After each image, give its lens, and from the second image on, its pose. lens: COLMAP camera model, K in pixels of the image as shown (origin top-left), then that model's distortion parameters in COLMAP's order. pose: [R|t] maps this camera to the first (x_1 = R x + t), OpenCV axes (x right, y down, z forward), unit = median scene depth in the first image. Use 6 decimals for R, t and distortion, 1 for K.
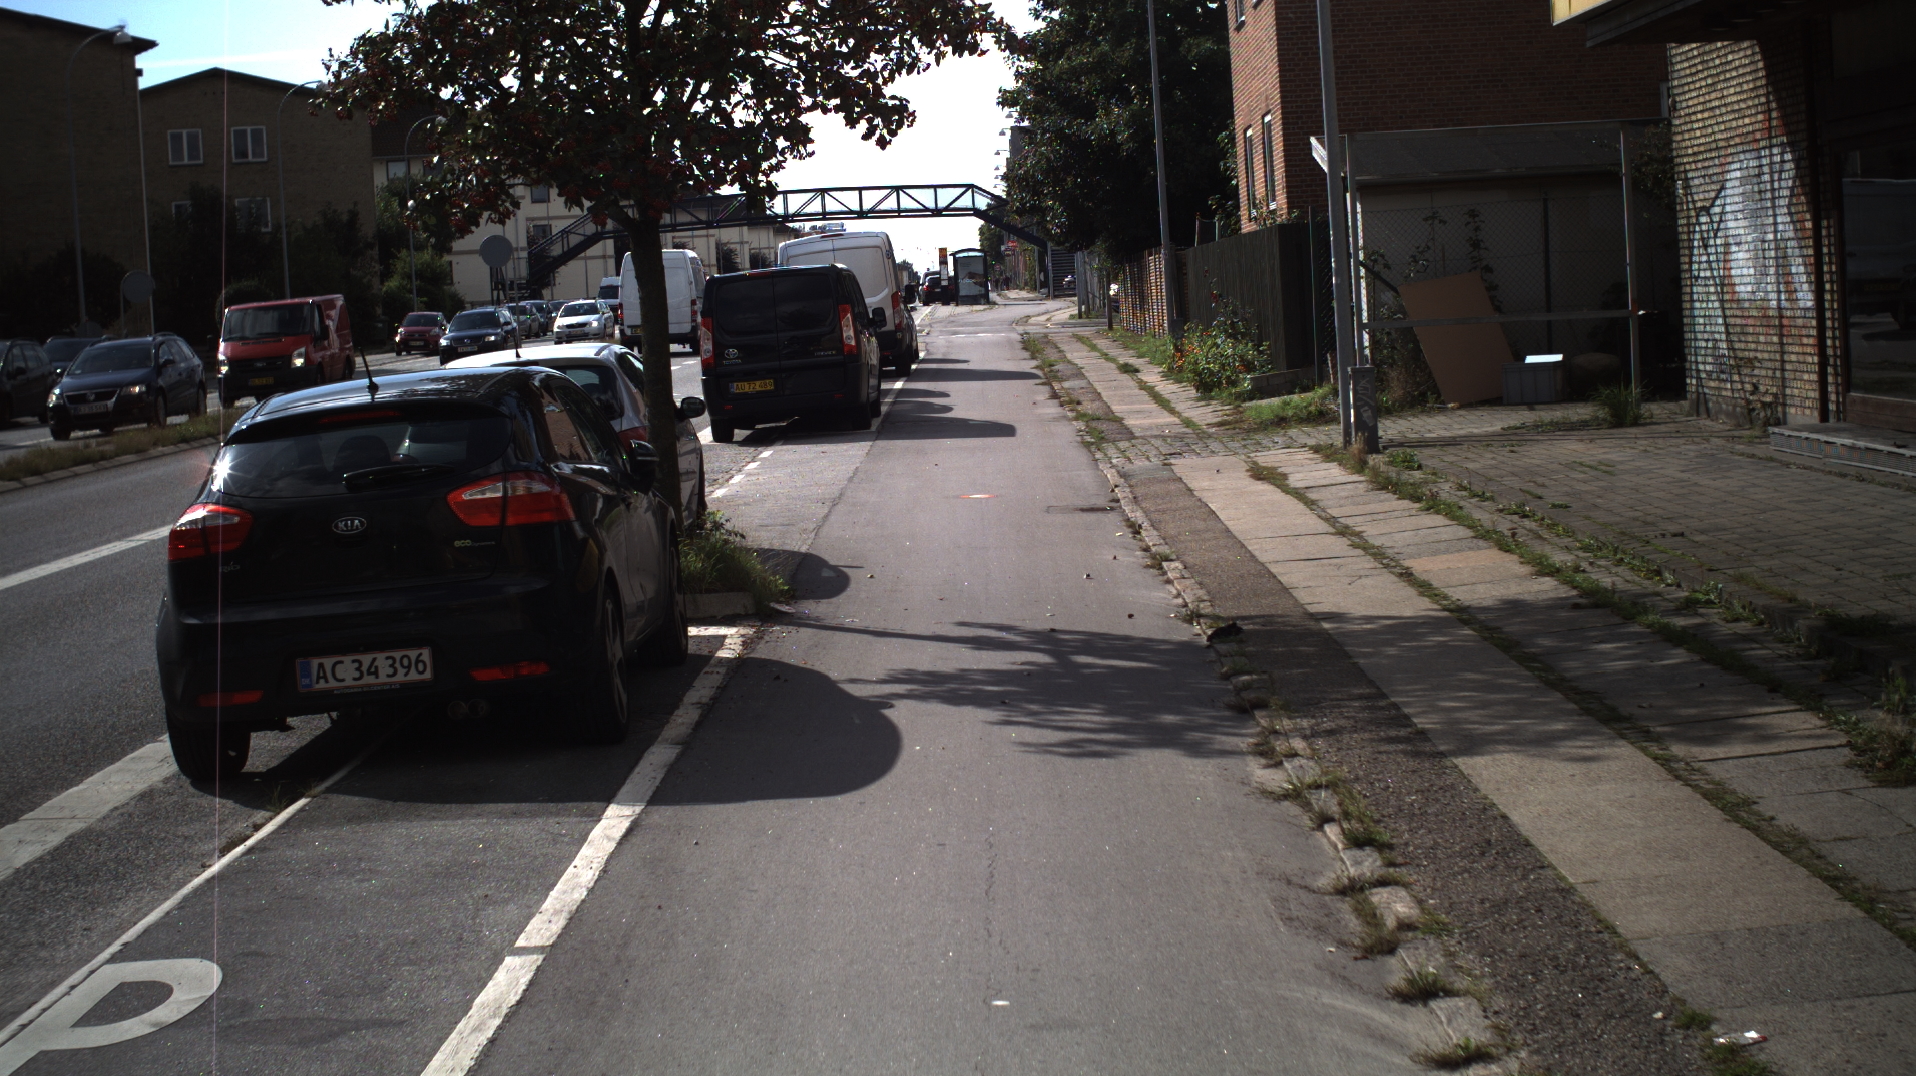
lens RADIAL K [[3426.6, 0, 960.4], [0, 3426.6, 545.8], [0, 0, 1]] dist [-0.267424, 0.000000]
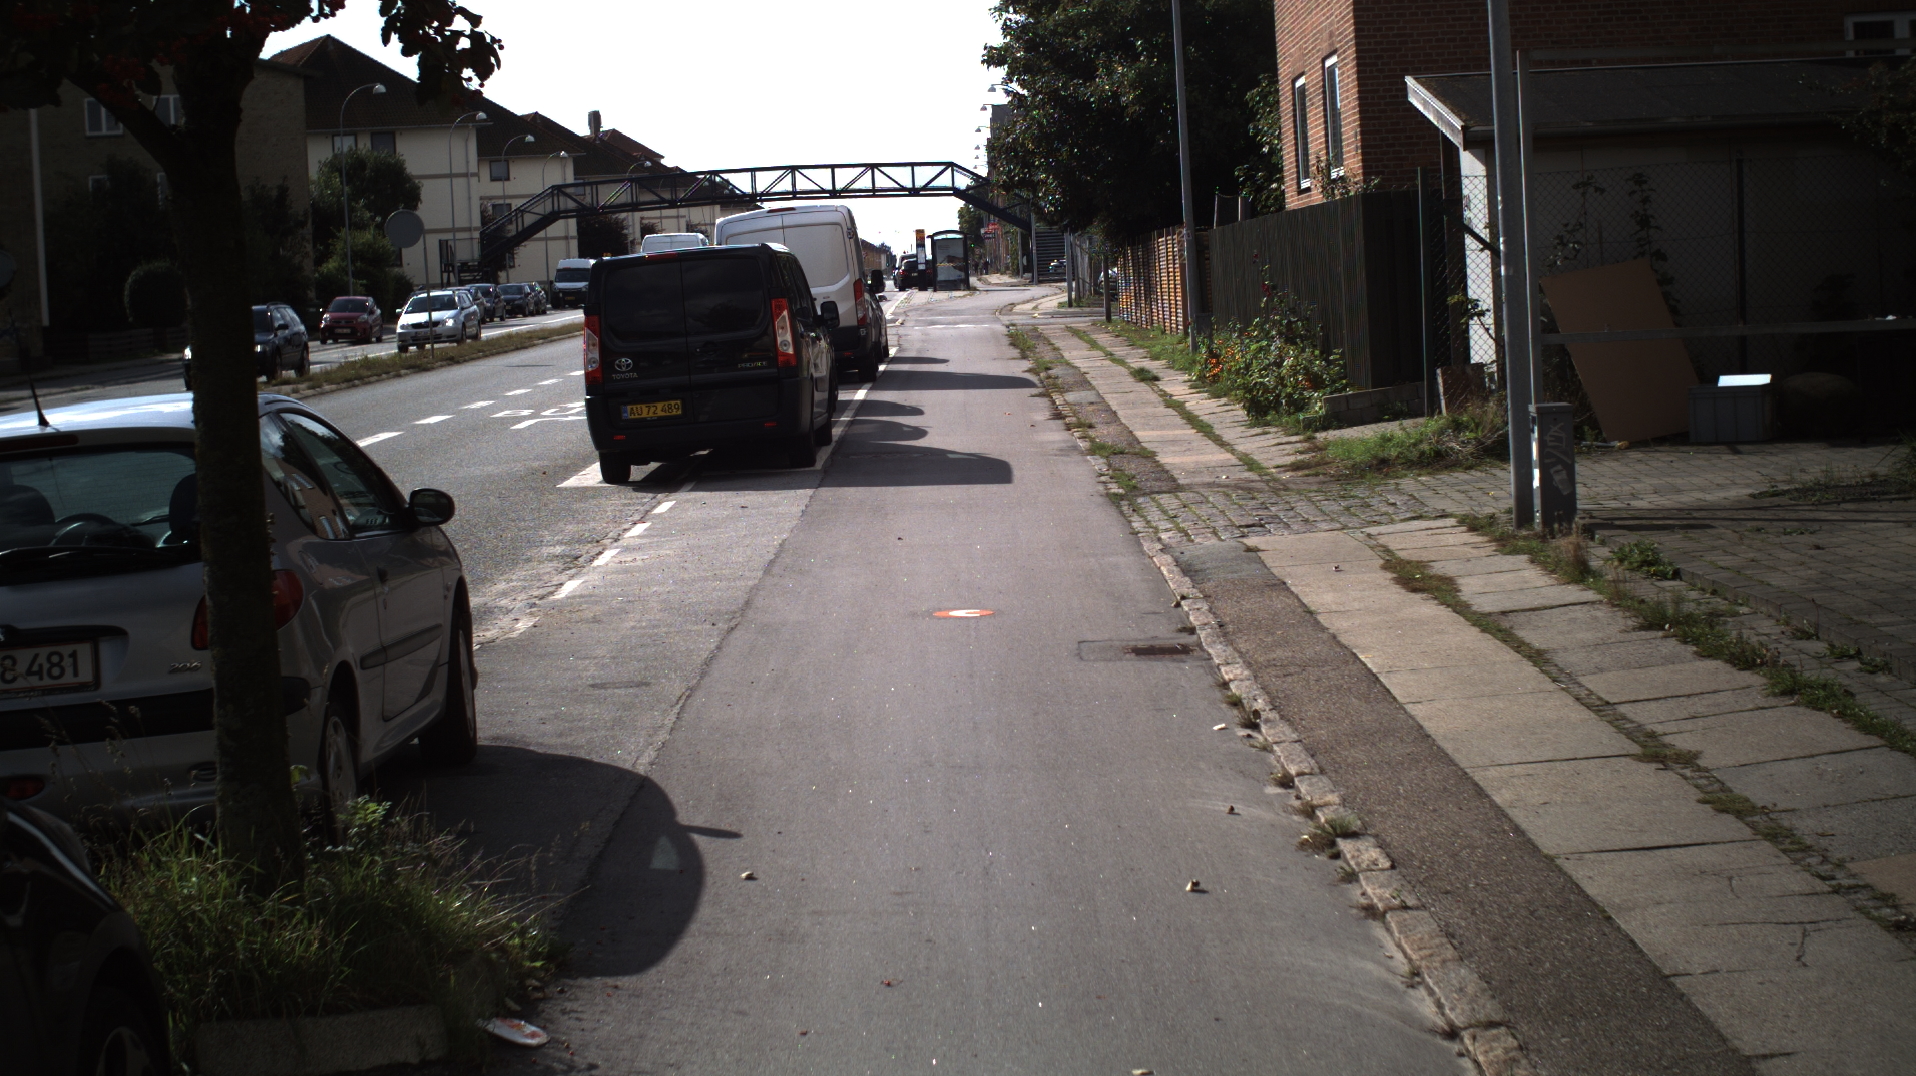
lens RADIAL K [[3425.7, 0, 953.6], [0, 3425.7, 544.2], [0, 0, 1]] dist [-0.262999, 0.000000]
pose [[0.999978, 0.004659, 0.004648, 0.000410], [-0.004679, 0.999979, 0.004426, -0.022768], [-0.004628, -0.004448, 0.999979, 0.285810]]
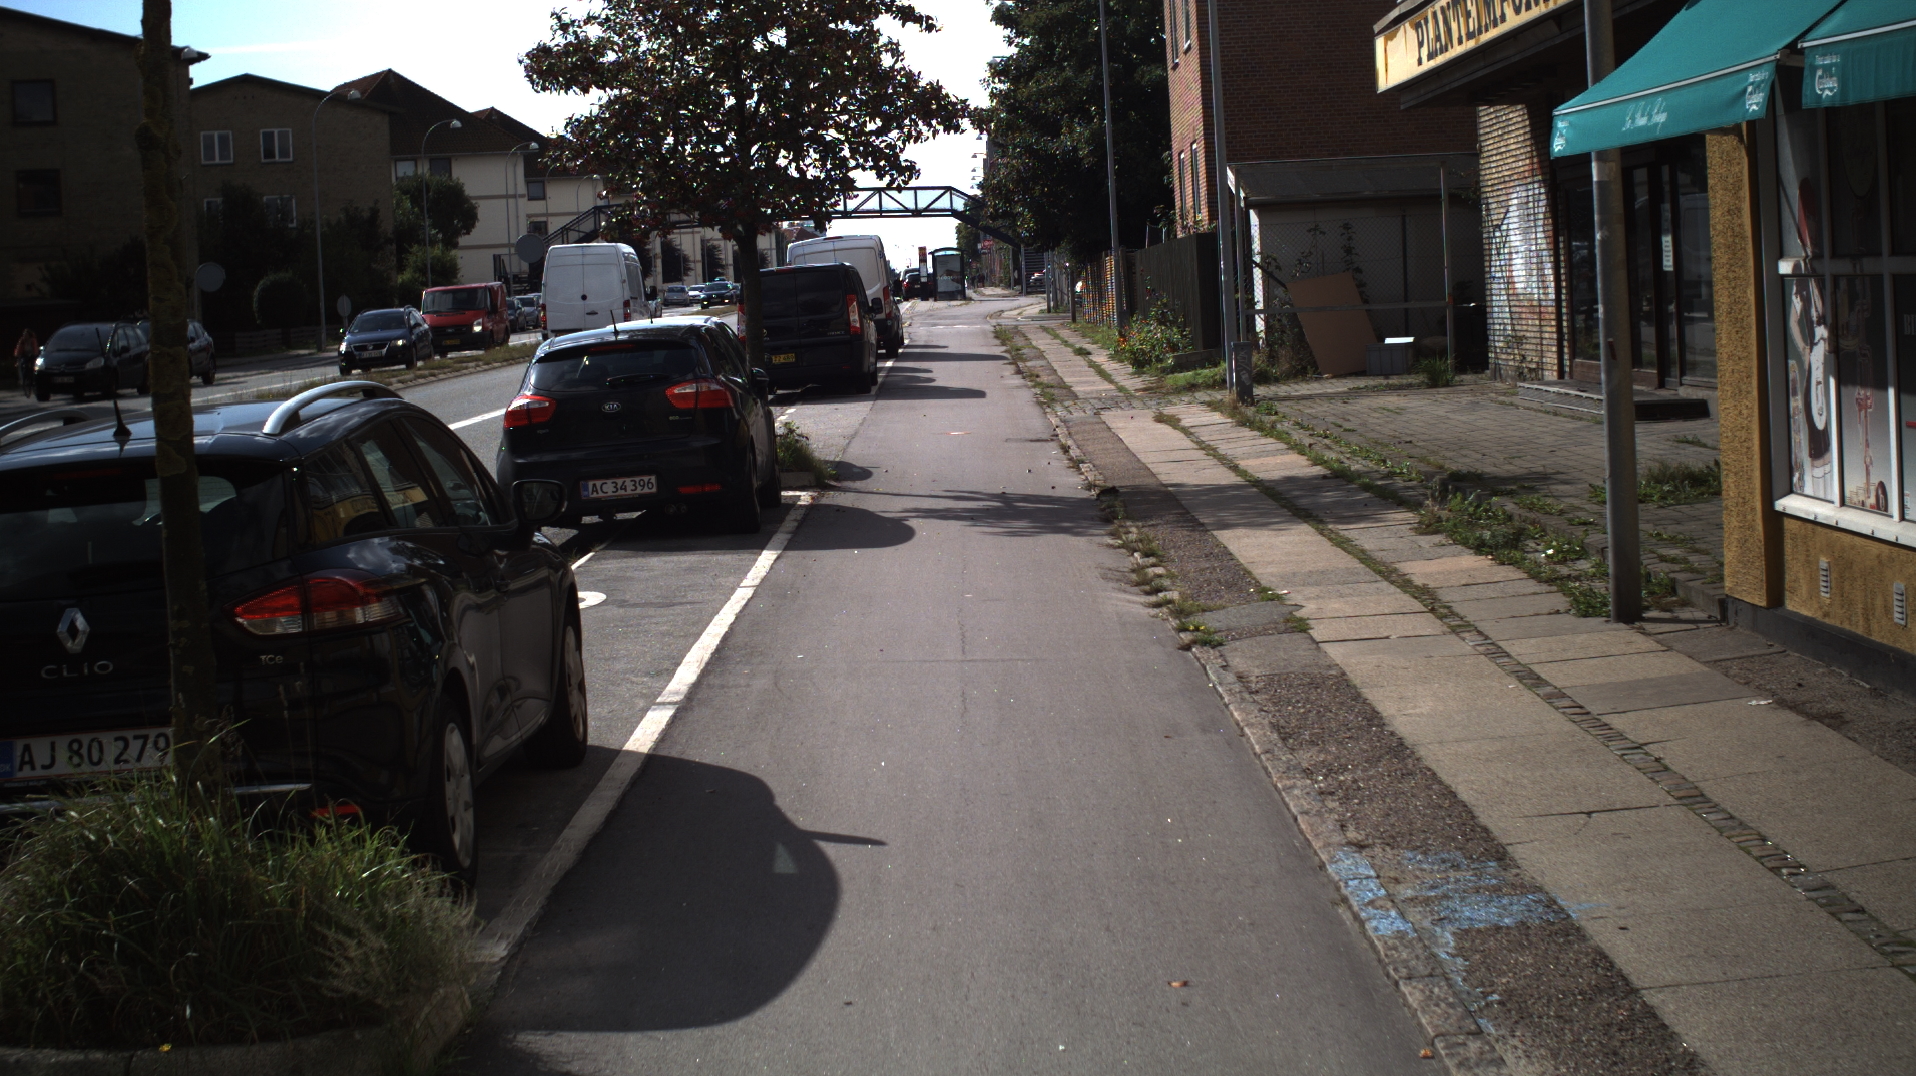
lens RADIAL K [[3426.6, 0, 953.9], [0, 3426.6, 536.2], [0, 0, 1]] dist [-0.267424, 0.000000]
pose [[0.999961, 0.006903, 0.005468, -0.002379], [-0.006892, 0.999974, -0.002062, 0.022684], [-0.005482, 0.002024, 0.999983, -0.285478]]
